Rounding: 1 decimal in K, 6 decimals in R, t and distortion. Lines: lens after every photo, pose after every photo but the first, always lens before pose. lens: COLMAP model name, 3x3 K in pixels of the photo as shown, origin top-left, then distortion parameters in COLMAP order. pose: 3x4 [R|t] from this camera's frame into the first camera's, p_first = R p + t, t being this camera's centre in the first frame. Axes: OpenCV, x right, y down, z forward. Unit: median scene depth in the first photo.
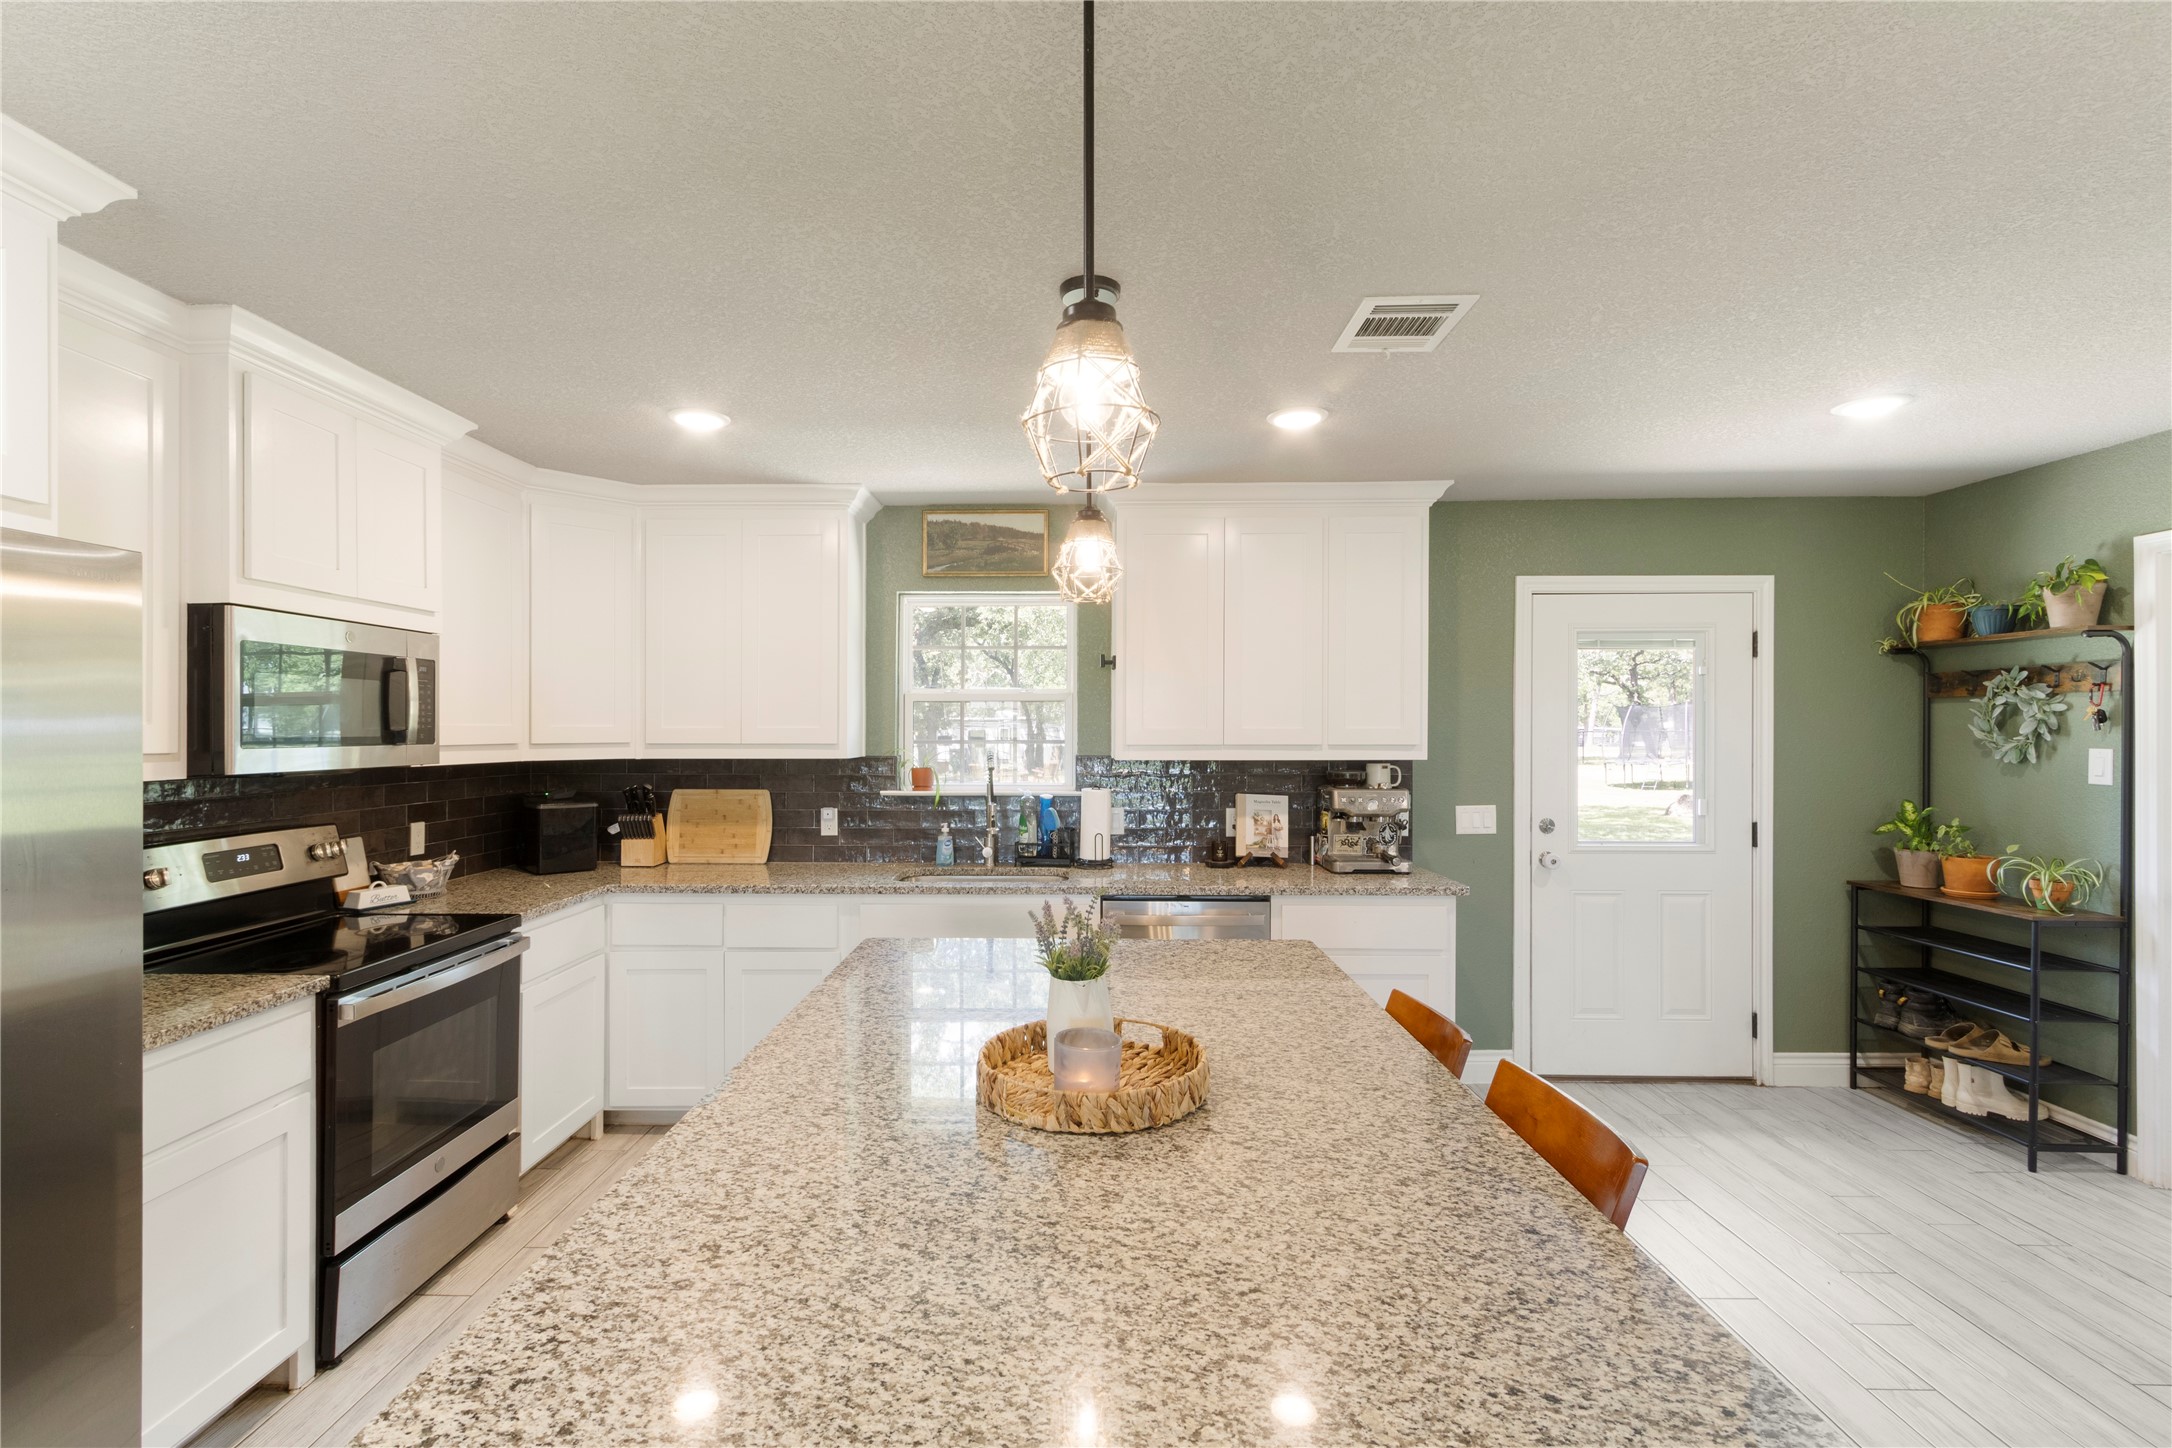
lens RADIAL K [[1015.9, 0, 1076.4], [0, 1015.9, 738.0], [0, 0, 1]] dist [0.003677, -0.000412]
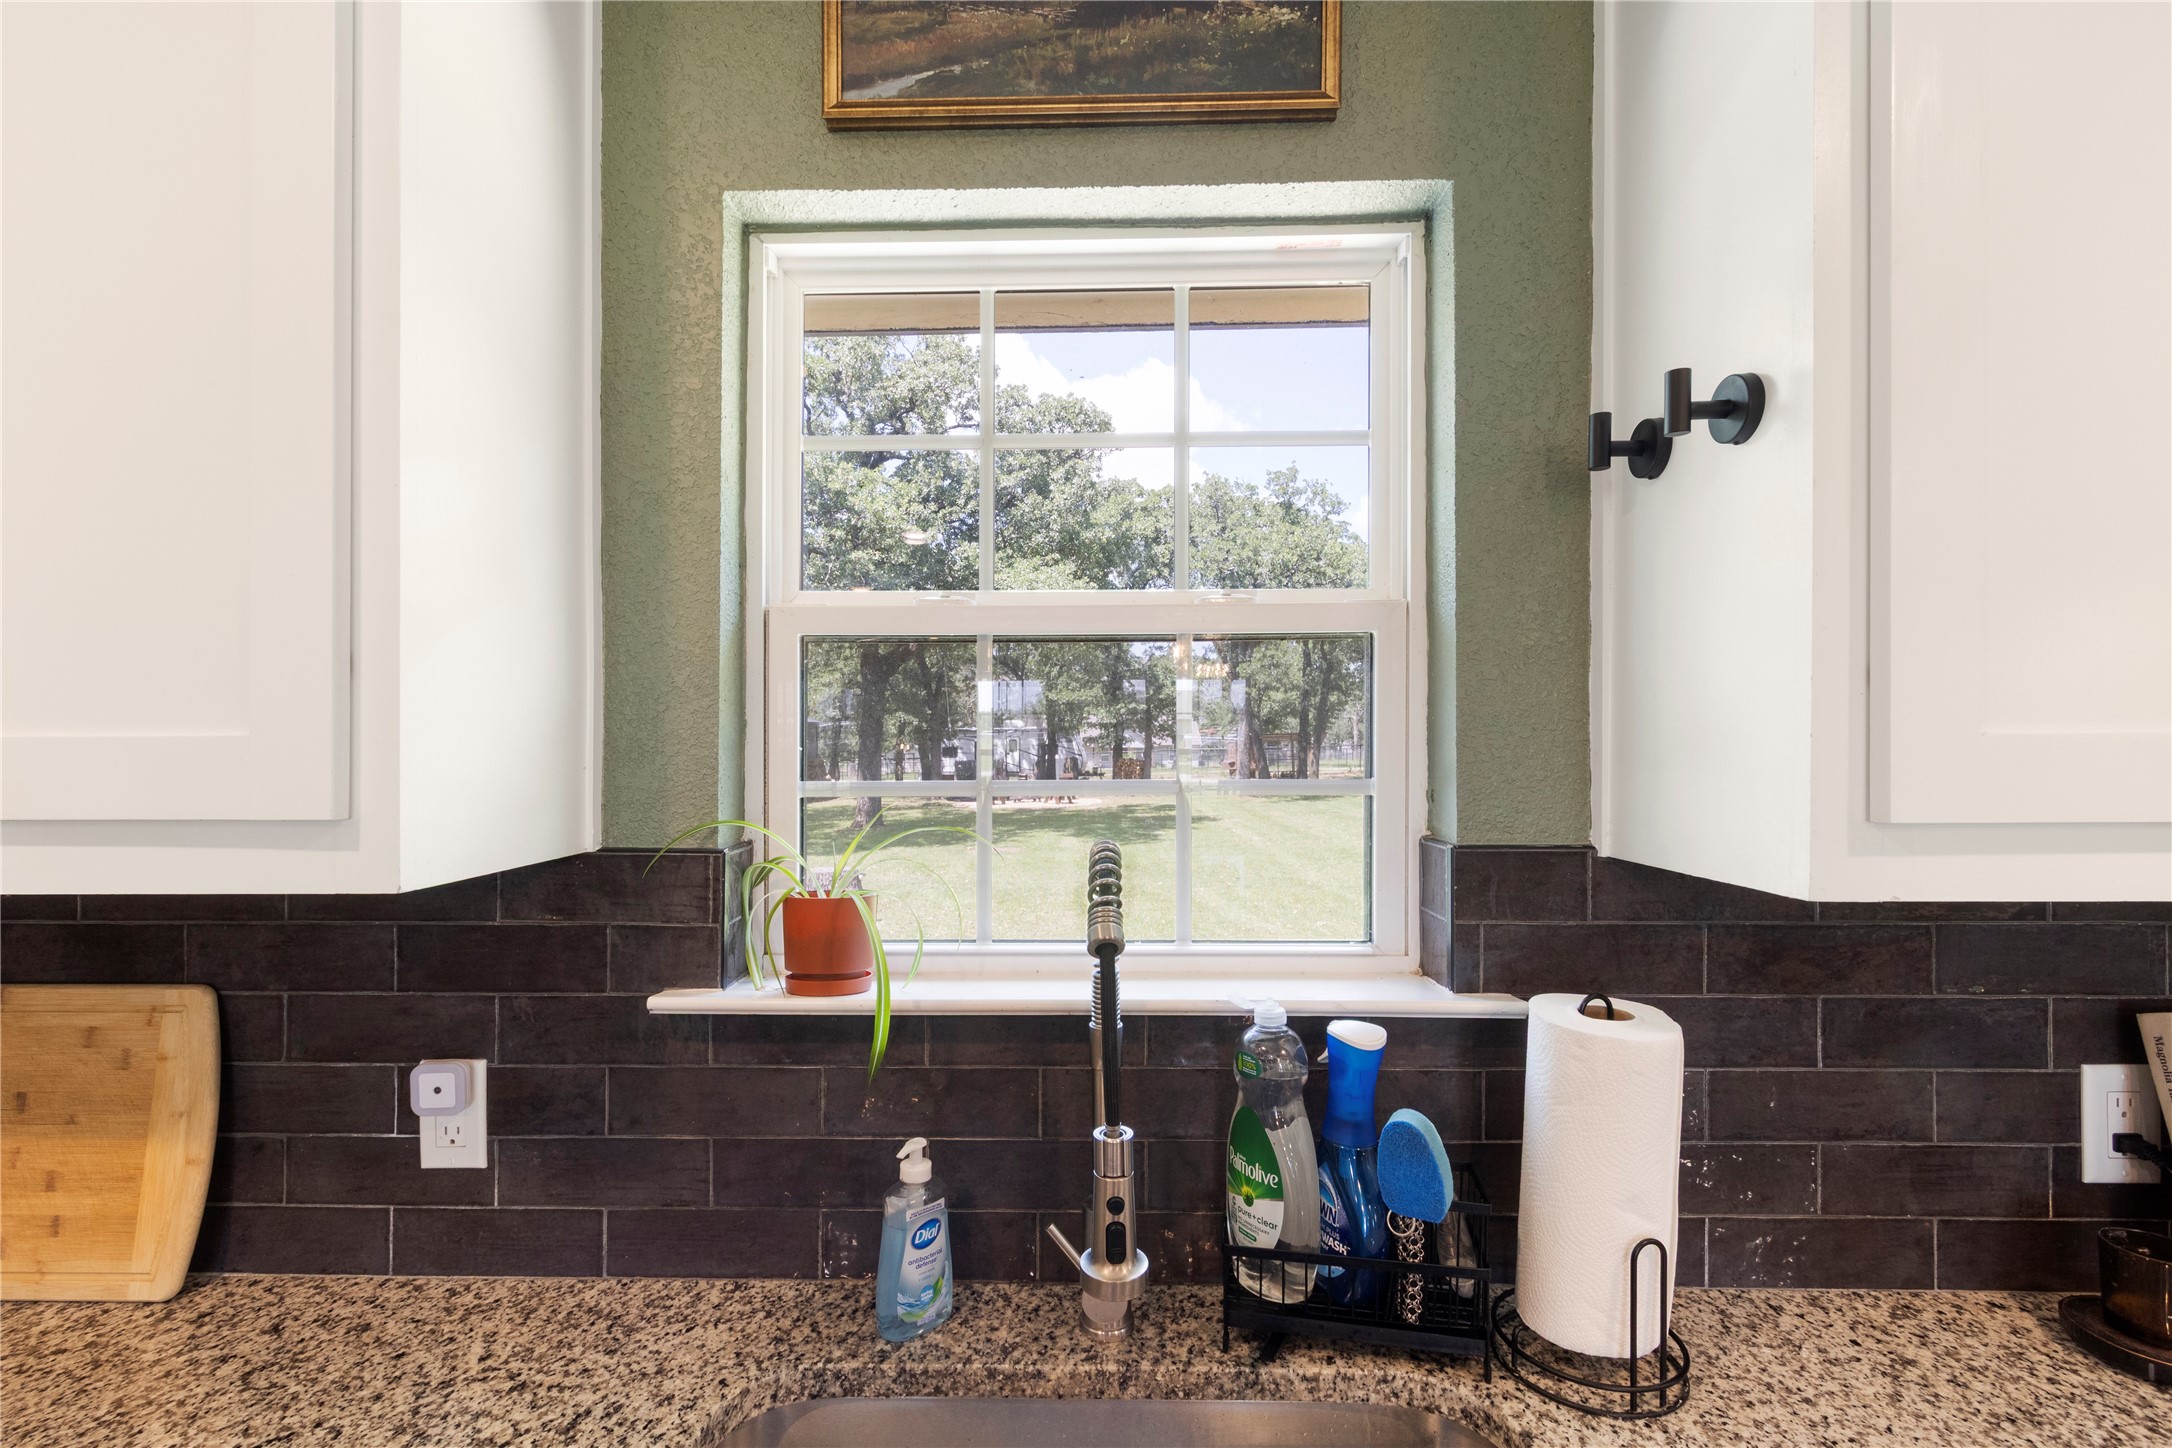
lens RADIAL K [[1015.9, 0, 1102.4], [0, 1015.9, 741.2], [0, 0, 1]] dist [0.003677, -0.000412]
pose [[0.999810, -0.003480, 0.019154, -0.103409], [0.003614, 0.999969, -0.007004, -0.007975], [-0.019129, 0.007072, 0.999792, 0.873184]]
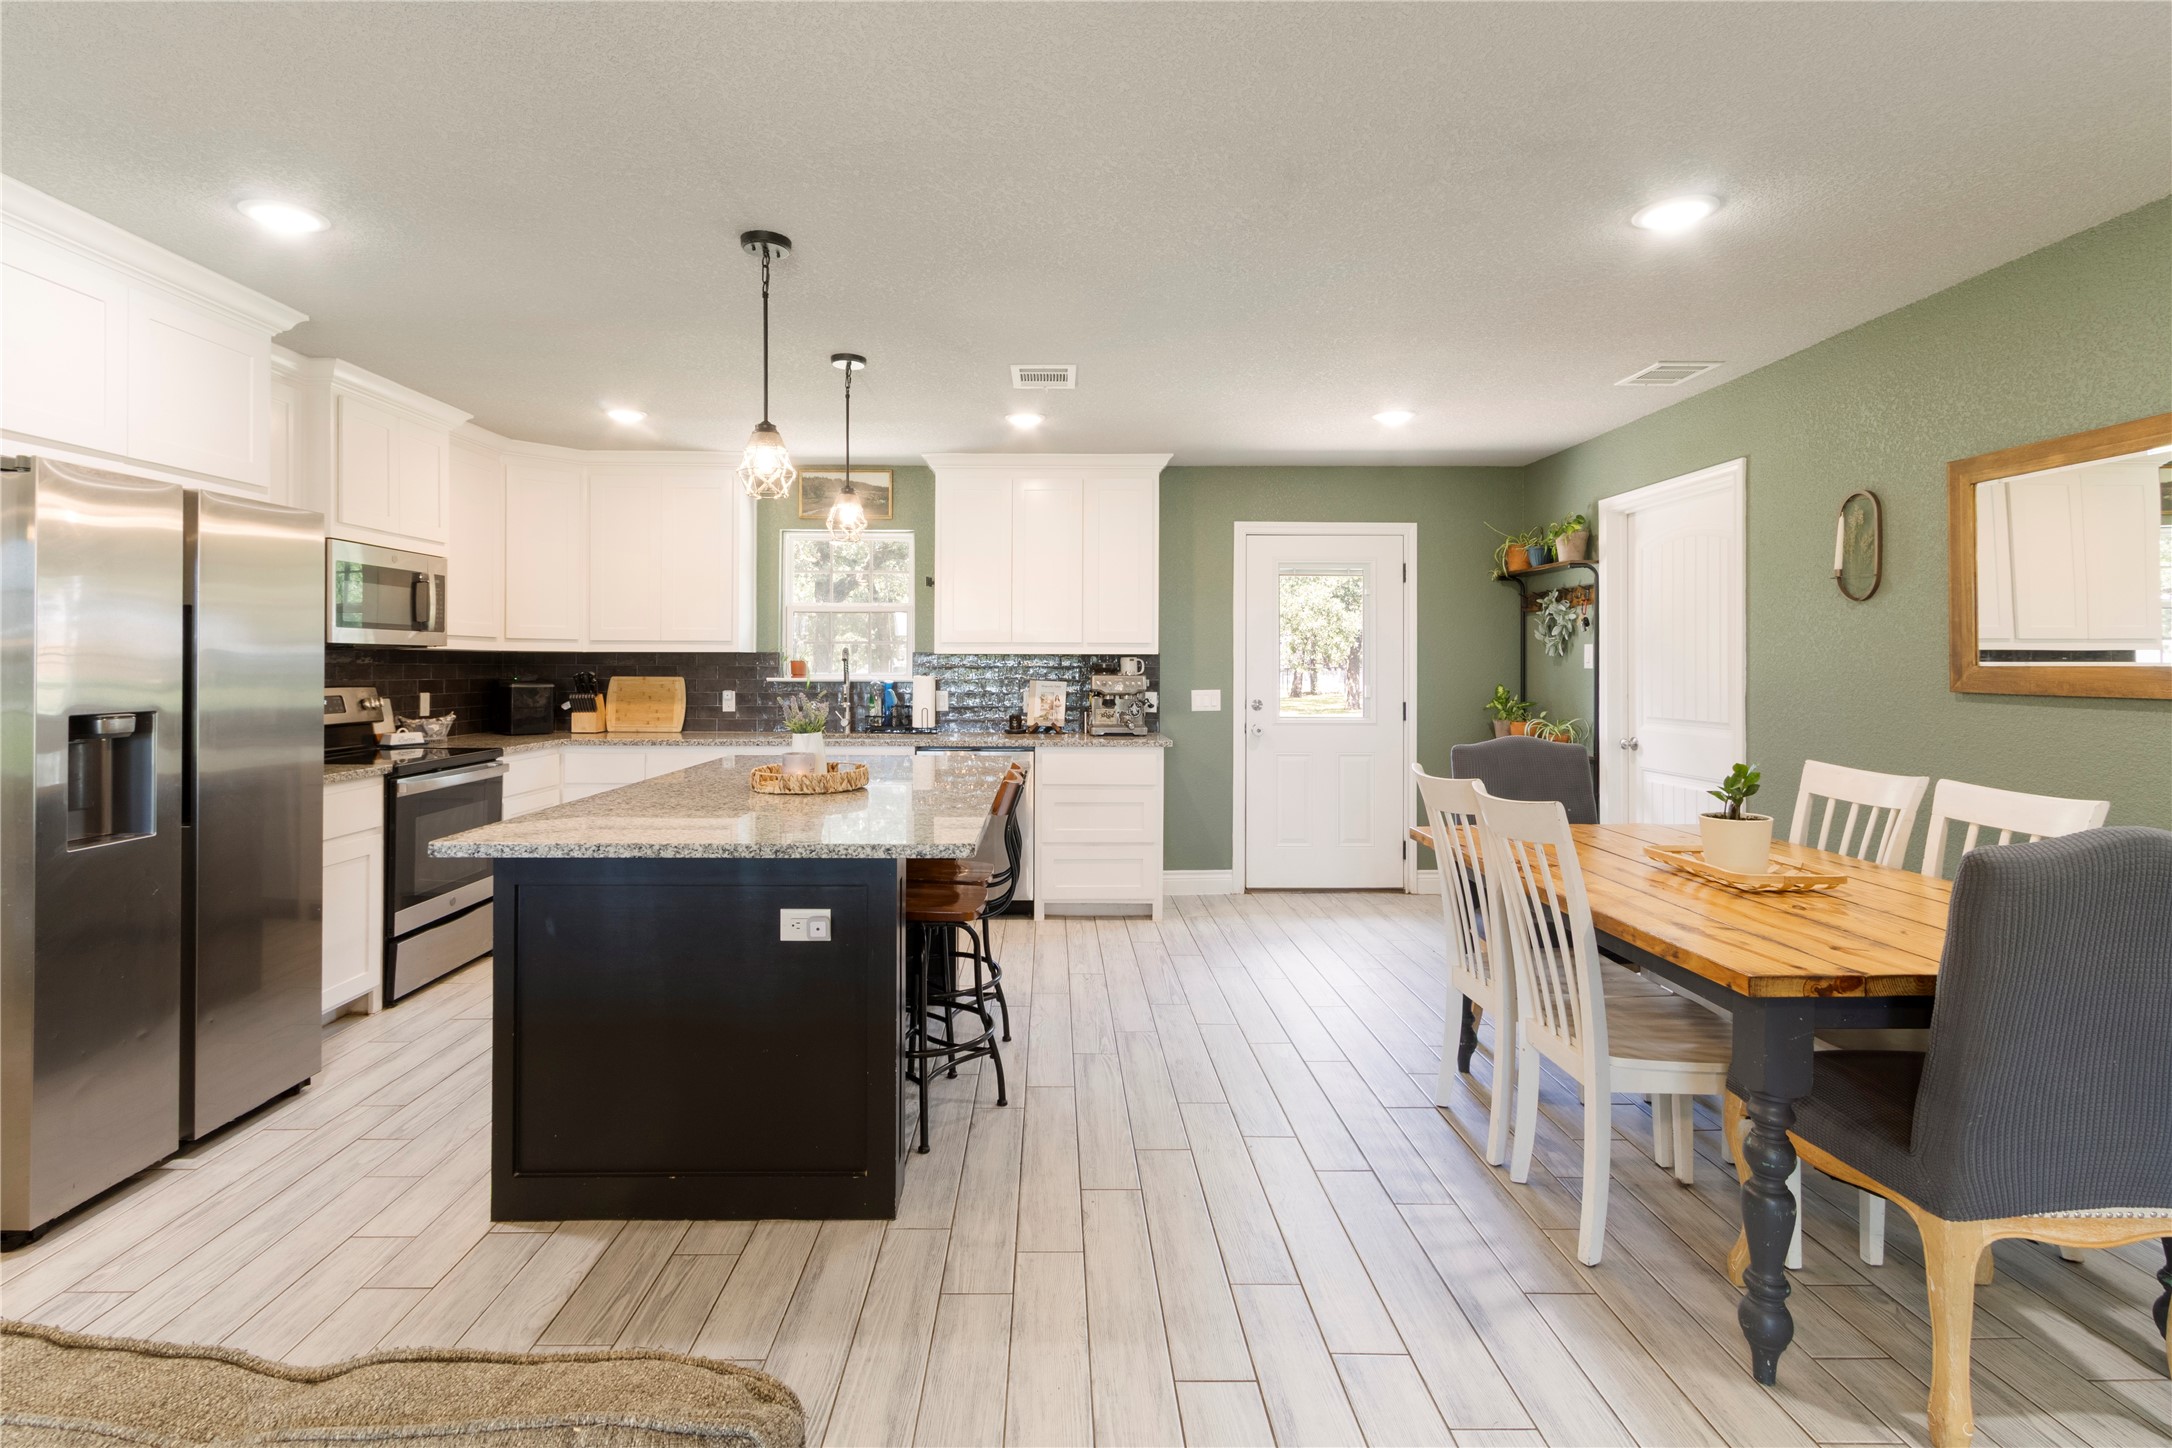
lens RADIAL K [[1053.5, 0, 1066.7], [0, 1053.5, 675.9], [0, 0, 1]] dist [0.008990, -0.001568]
pose [[0.999833, 0.004701, 0.017668, 0.206305], [-0.004745, 0.999986, 0.002424, 0.051099], [-0.017657, -0.002507, 0.999841, -0.461566]]
